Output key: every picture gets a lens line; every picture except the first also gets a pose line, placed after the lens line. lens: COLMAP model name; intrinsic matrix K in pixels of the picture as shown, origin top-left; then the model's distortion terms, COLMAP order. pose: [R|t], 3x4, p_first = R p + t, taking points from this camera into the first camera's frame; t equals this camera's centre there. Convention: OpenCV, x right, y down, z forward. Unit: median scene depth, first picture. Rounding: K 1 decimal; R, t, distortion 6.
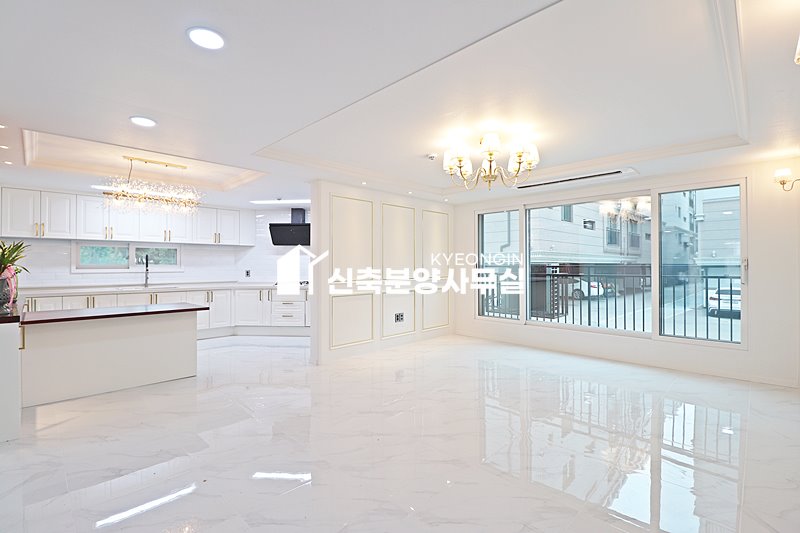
lens RADIAL K [[361.6, 0, 400.0], [0, 361.6, 266.5], [0, 0, 1]] dist [-0.002211, -0.014971]
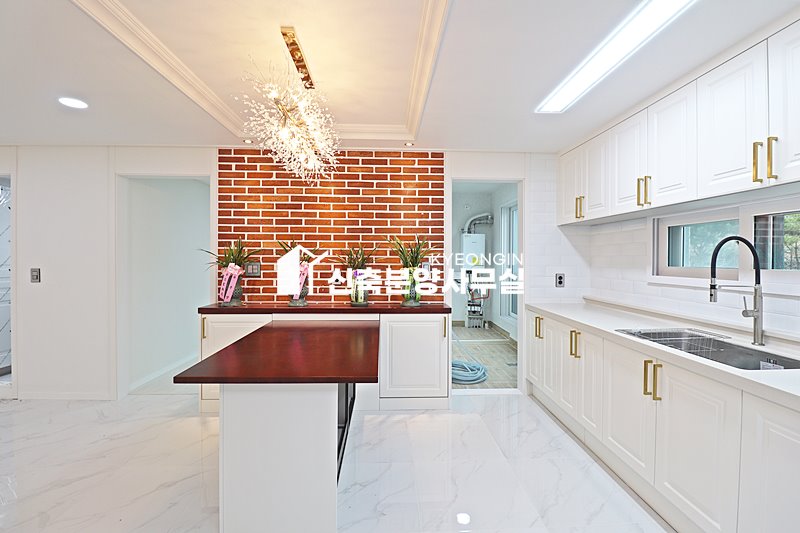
lens RADIAL K [[370.1, 0, 402.4], [0, 370.1, 261.6], [0, 0, 1]] dist [0.002112, -0.015416]
pose [[-0.684105, 0.005509, -0.729363, -0.296185], [-0.002730, 0.999945, 0.010113, -0.014815], [0.729379, 0.008910, -0.684052, 1.066922]]
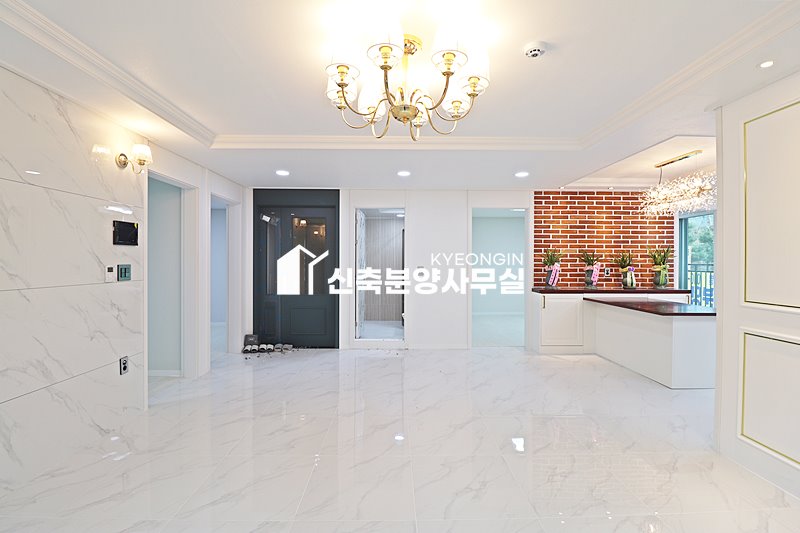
lens RADIAL K [[370.1, 0, 402.4], [0, 370.1, 261.6], [0, 0, 1]] dist [0.002112, -0.015416]
pose [[-0.702935, 0.002670, -0.711249, 0.411066], [-0.000631, 0.999990, 0.004377, -0.012605], [0.711253, 0.003526, -0.702927, 0.862492]]
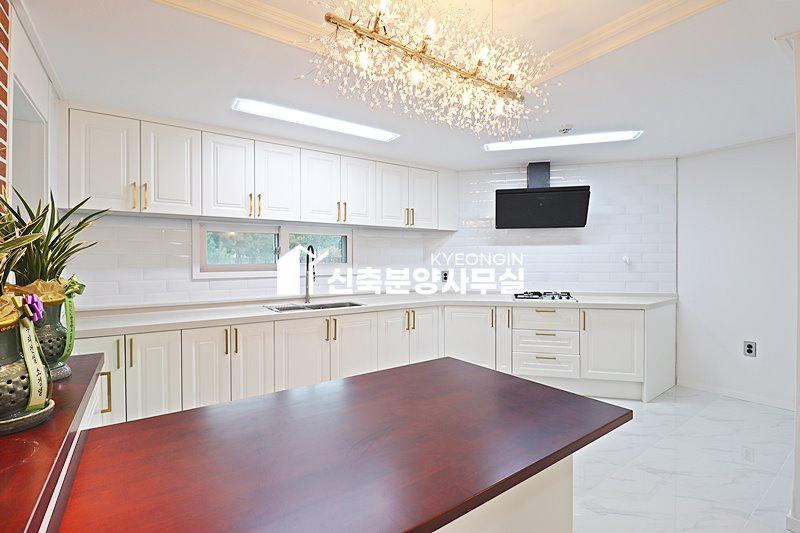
lens RADIAL K [[370.1, 0, 402.4], [0, 370.1, 261.6], [0, 0, 1]] dist [0.002112, -0.015416]
pose [[0.982149, -0.002344, -0.188091, -0.479070], [0.002706, 0.999995, 0.001670, -0.008555], [0.188086, -0.002149, 0.982150, 0.484280]]
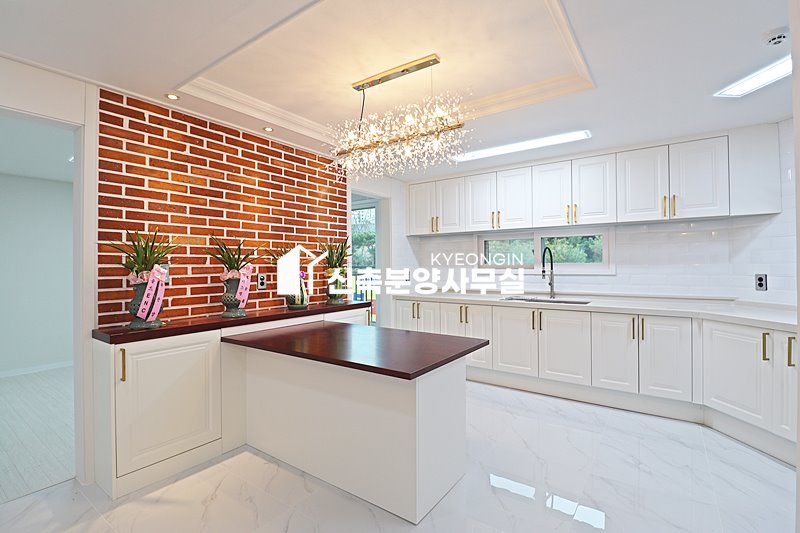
lens RADIAL K [[370.1, 0, 402.4], [0, 370.1, 261.6], [0, 0, 1]] dist [0.002112, -0.015416]
pose [[0.158616, -0.008153, -0.987307, -0.097773], [0.006369, 0.999954, -0.007234, -0.004550], [0.987320, -0.005141, 0.158661, 0.677059]]
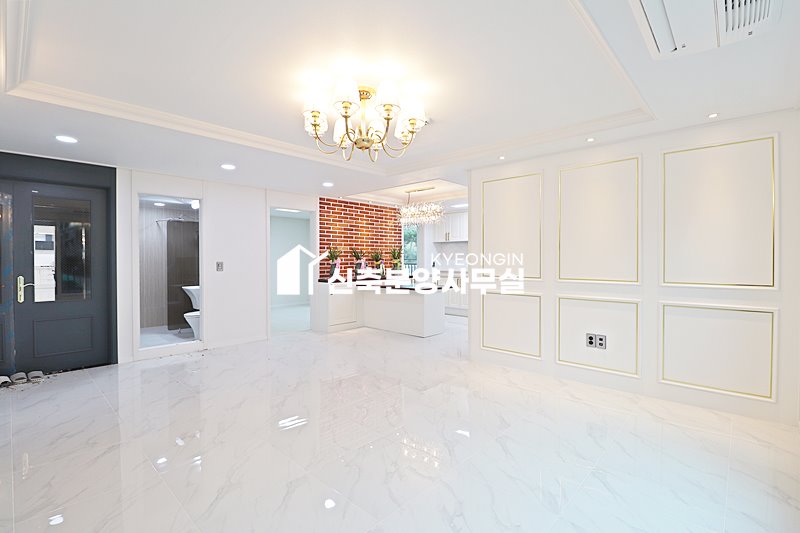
lens RADIAL K [[370.1, 0, 402.4], [0, 370.1, 261.6], [0, 0, 1]] dist [0.002112, -0.015416]
pose [[0.026609, 0.011285, -0.999582, 0.639653], [0.001184, 0.999935, 0.011321, -0.006364], [0.999645, -0.001484, 0.026594, 0.649305]]
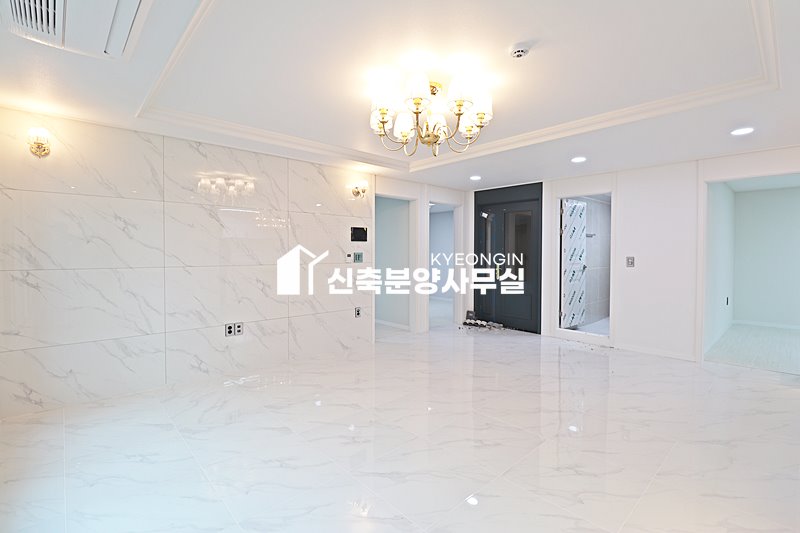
lens RADIAL K [[370.1, 0, 402.4], [0, 370.1, 261.6], [0, 0, 1]] dist [0.002112, -0.015416]
pose [[-0.998749, -0.000916, 0.049987, 0.165955], [0.000495, 0.999602, 0.028203, -0.009893], [-0.049993, 0.028192, -0.998352, 1.095978]]
